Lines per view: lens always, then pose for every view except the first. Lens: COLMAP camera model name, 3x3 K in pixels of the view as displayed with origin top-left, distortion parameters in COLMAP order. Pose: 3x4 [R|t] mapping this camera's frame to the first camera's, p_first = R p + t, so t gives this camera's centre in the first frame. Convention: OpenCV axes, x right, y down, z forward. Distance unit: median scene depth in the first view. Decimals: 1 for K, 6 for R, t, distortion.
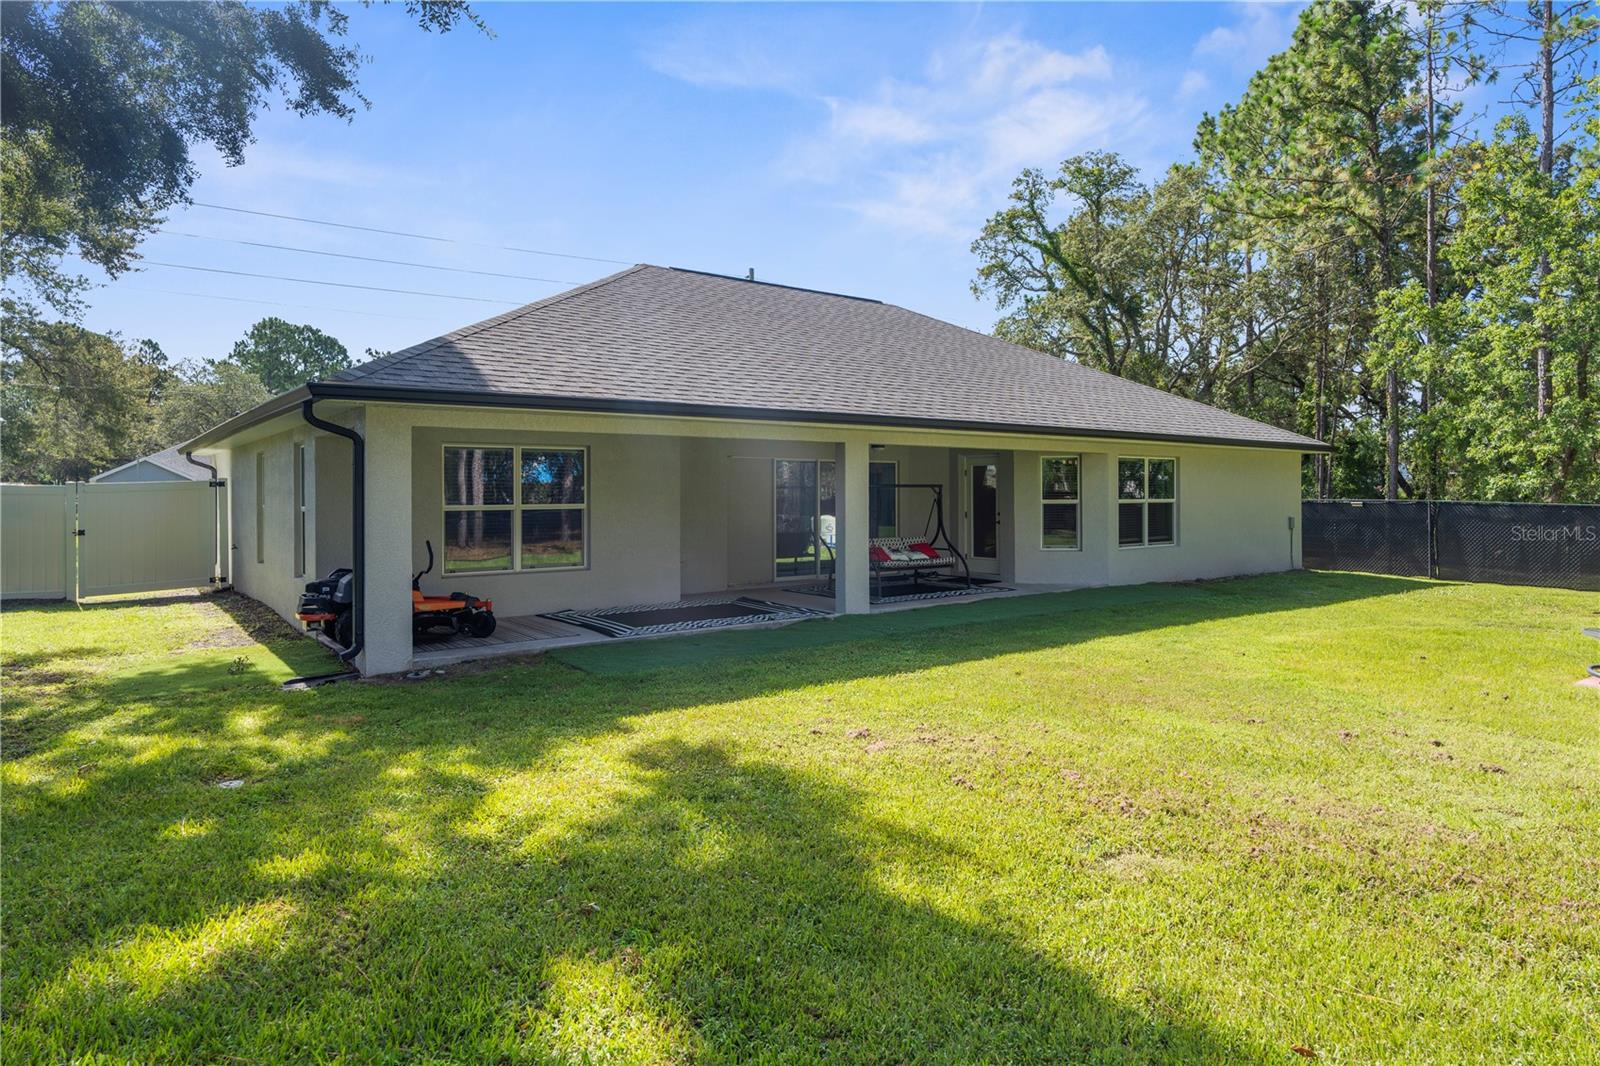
lens RADIAL K [[957.1, 0, 798.1], [0, 957.1, 498.3], [0, 0, 1]] dist [-0.000875, -0.001237]
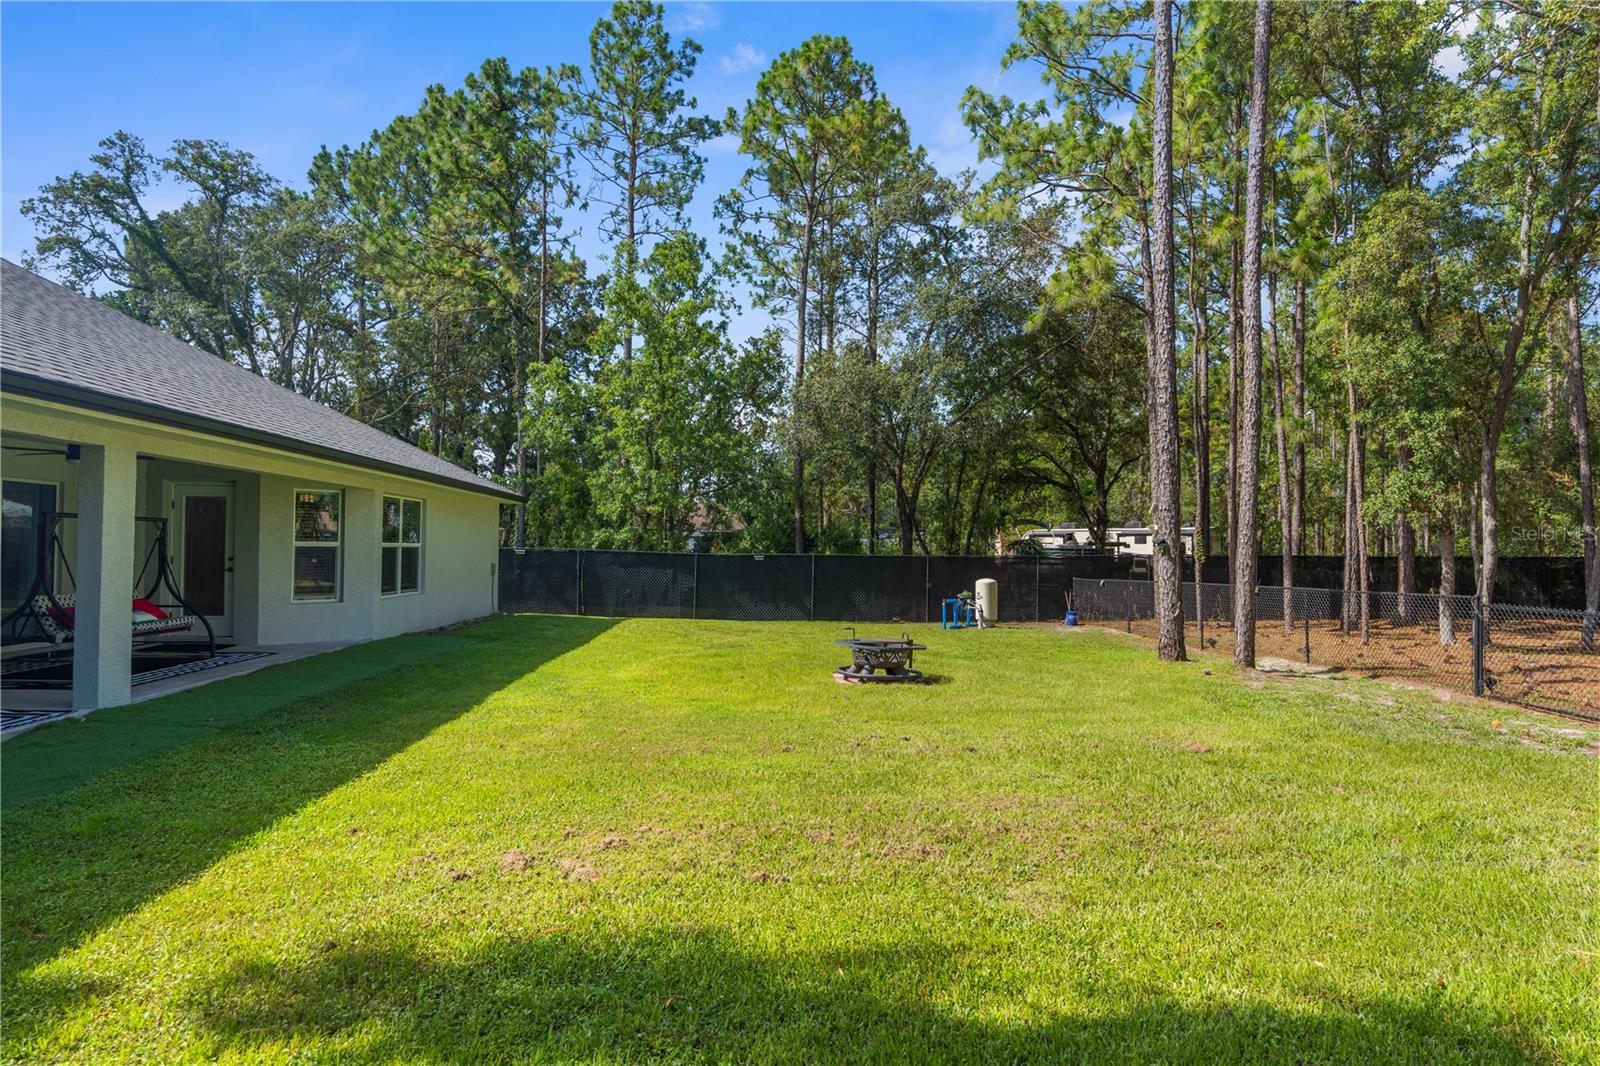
lens RADIAL K [[922.0, 0, 800.0], [0, 922.0, 533.0], [0, 0, 1]] dist [-0.001035, 0.000868]
pose [[0.543269, 0.024376, 0.839205, -0.114222], [-0.007925, 0.999683, -0.023907, 0.006363], [-0.839522, 0.006337, 0.543289, 0.133946]]
